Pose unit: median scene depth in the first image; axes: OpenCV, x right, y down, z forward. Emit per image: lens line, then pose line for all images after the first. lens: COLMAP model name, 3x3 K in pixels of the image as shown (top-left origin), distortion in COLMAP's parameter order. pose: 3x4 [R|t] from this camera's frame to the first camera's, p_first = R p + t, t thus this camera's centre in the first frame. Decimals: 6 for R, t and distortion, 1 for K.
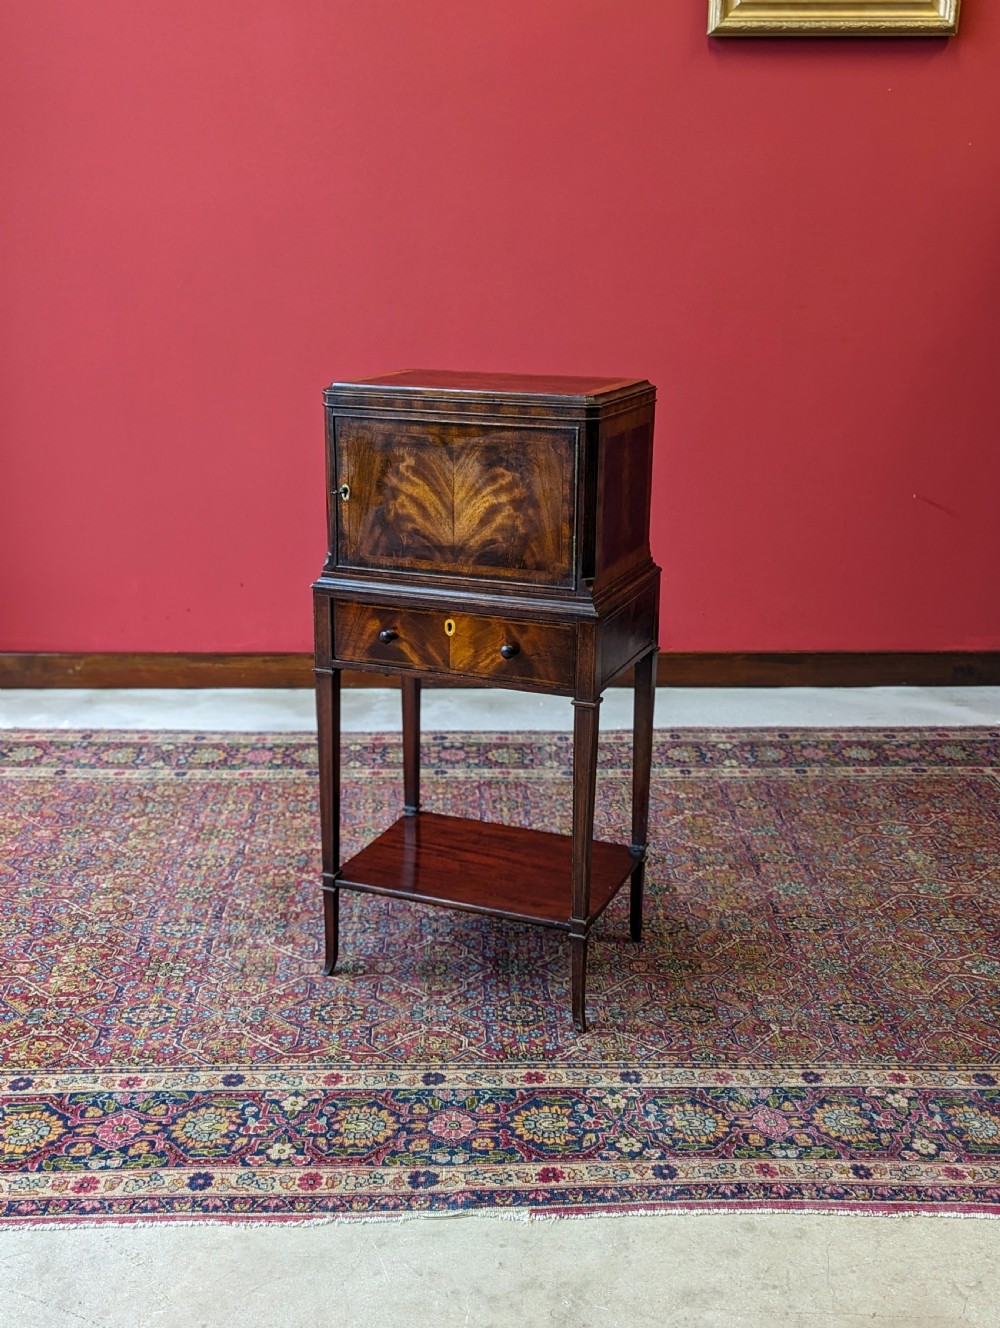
lens RADIAL K [[1320.3, 0, 484.1], [0, 1320.3, 664.8], [0, 0, 1]] dist [0.026907, 0.022339]
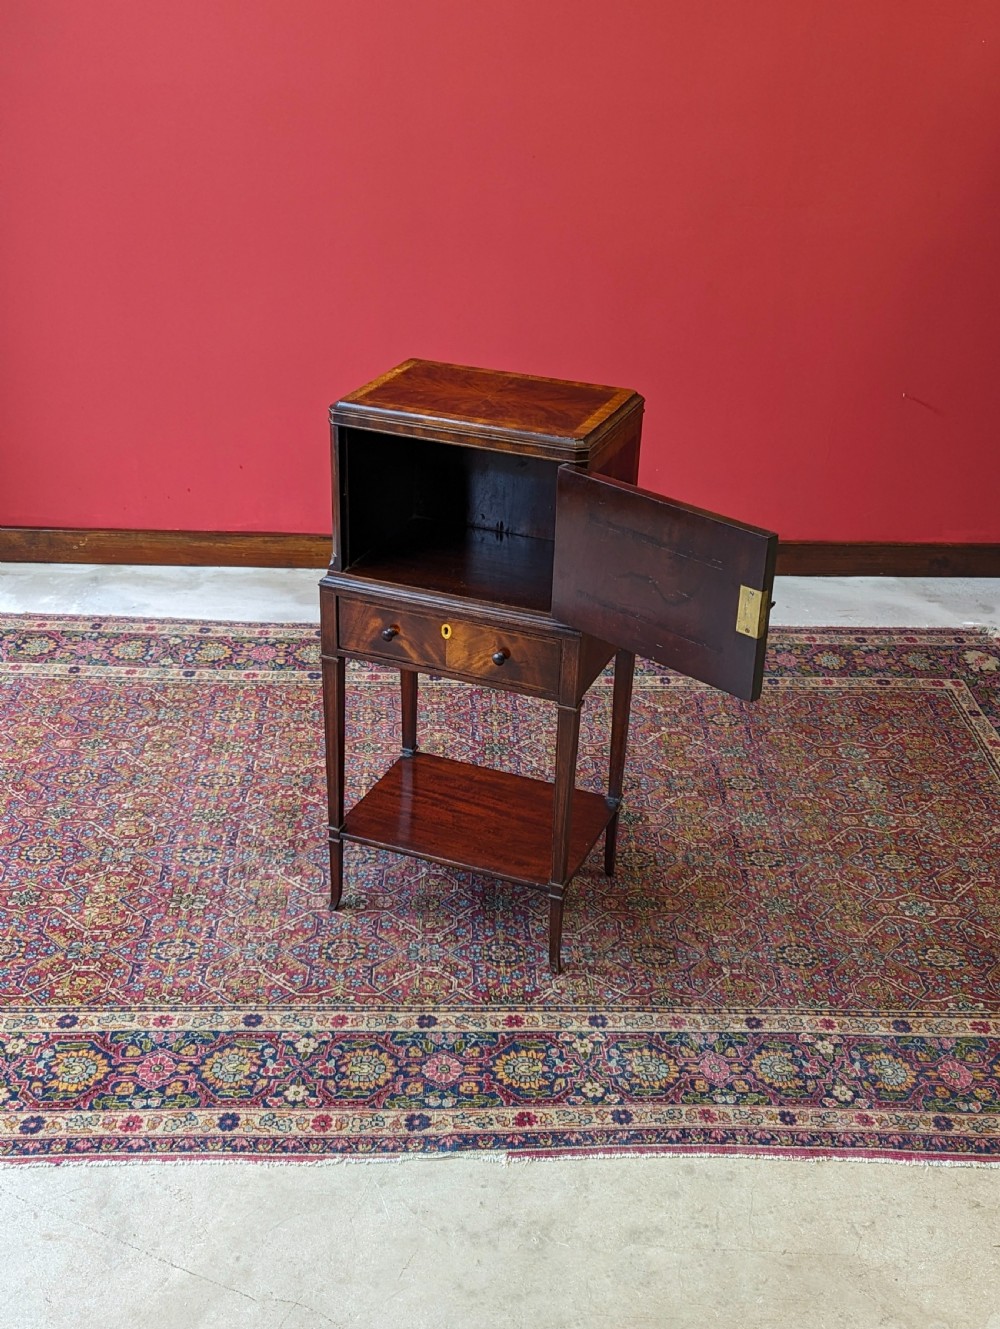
lens RADIAL K [[1337.2, 0, 498.5], [0, 1337.2, 662.3], [0, 0, 1]] dist [0.048635, -0.044918]
pose [[0.999705, 0.016866, 0.017452, -0.001497], [-0.019700, 0.983911, 0.177571, -0.203630], [-0.014177, -0.177862, 0.983953, -0.094956]]
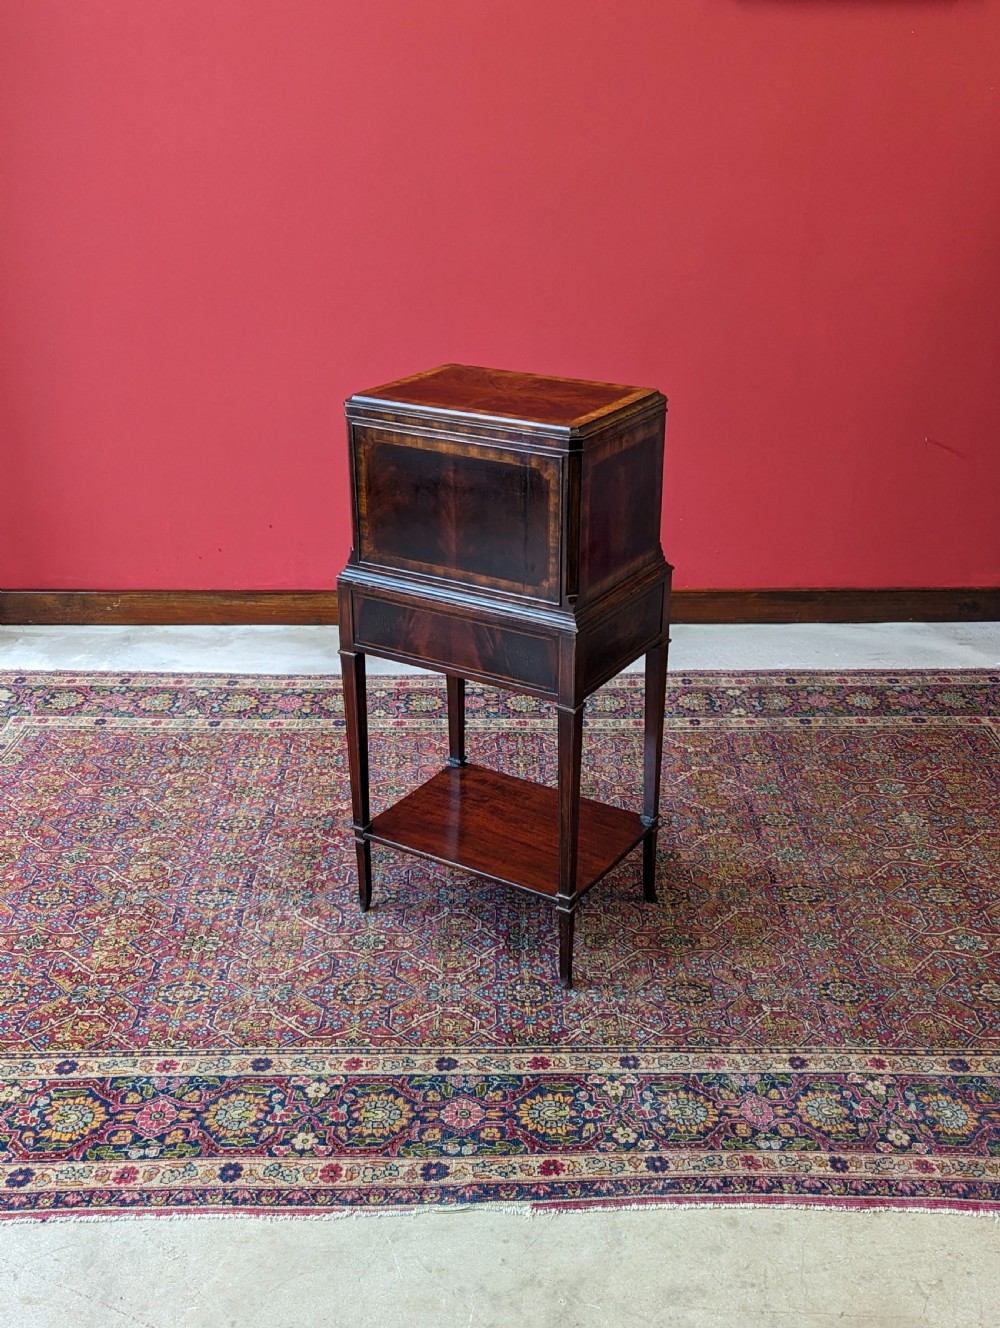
lens RADIAL K [[1268.6, 0, 502.1], [0, 1268.6, 664.9], [0, 0, 1]] dist [0.028088, 0.010508]
pose [[0.999925, -0.000503, -0.012204, 0.019913], [0.001840, 0.993959, 0.109737, -0.124367], [0.012075, -0.109752, 0.993886, 0.005342]]
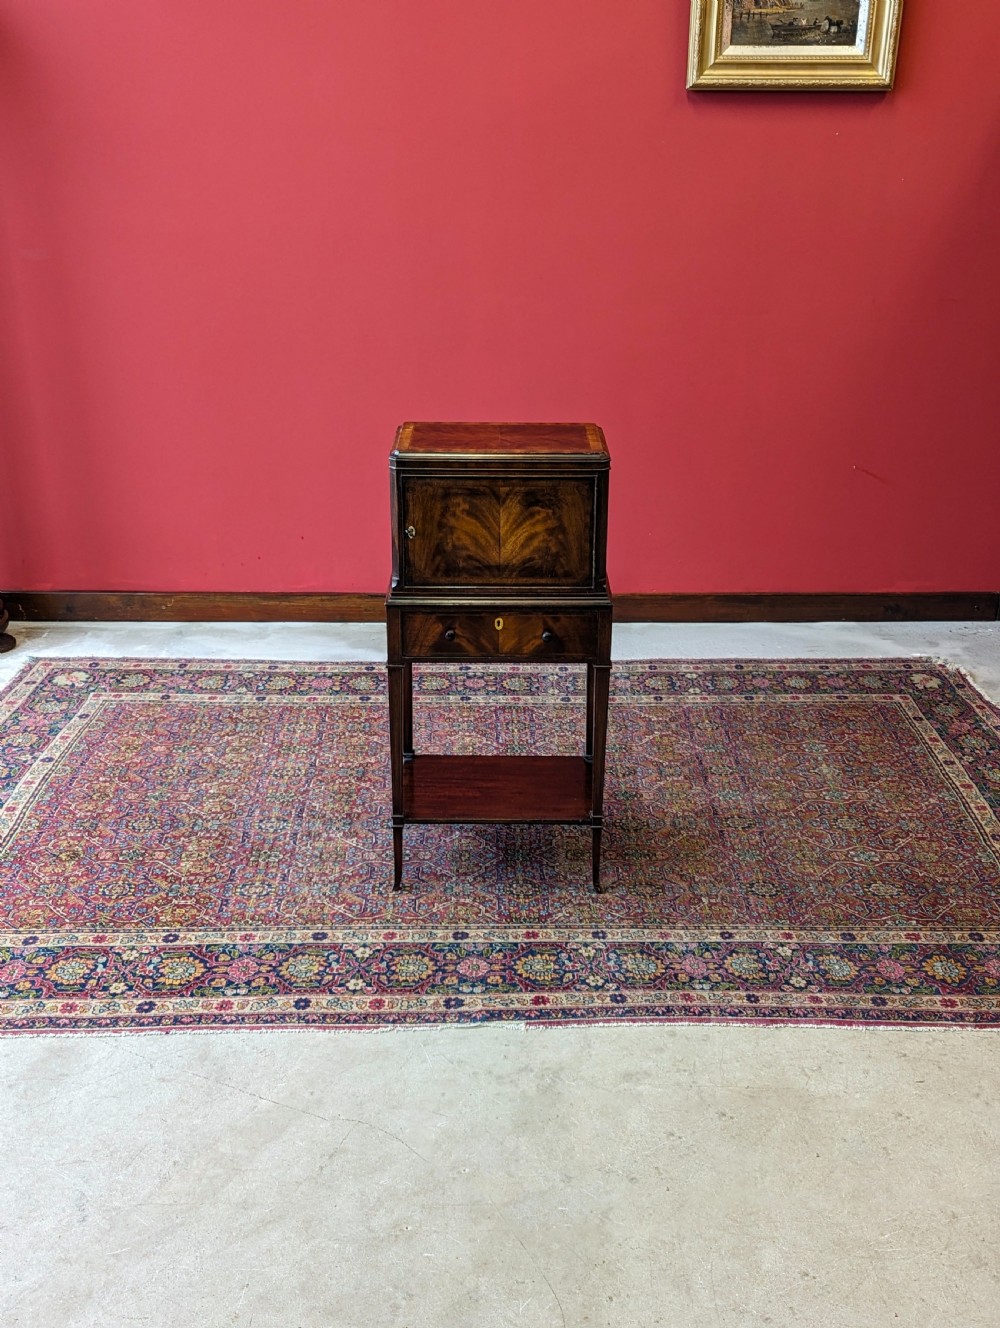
lens RADIAL K [[1225.3, 0, 505.4], [0, 1225.3, 665.5], [0, 0, 1]] dist [0.071340, -0.141137]
pose [[0.999996, 0.002712, -0.000266, 0.009627], [-0.002676, 0.995732, 0.092249, -0.098149], [0.000515, -0.092248, 0.995736, -0.287449]]
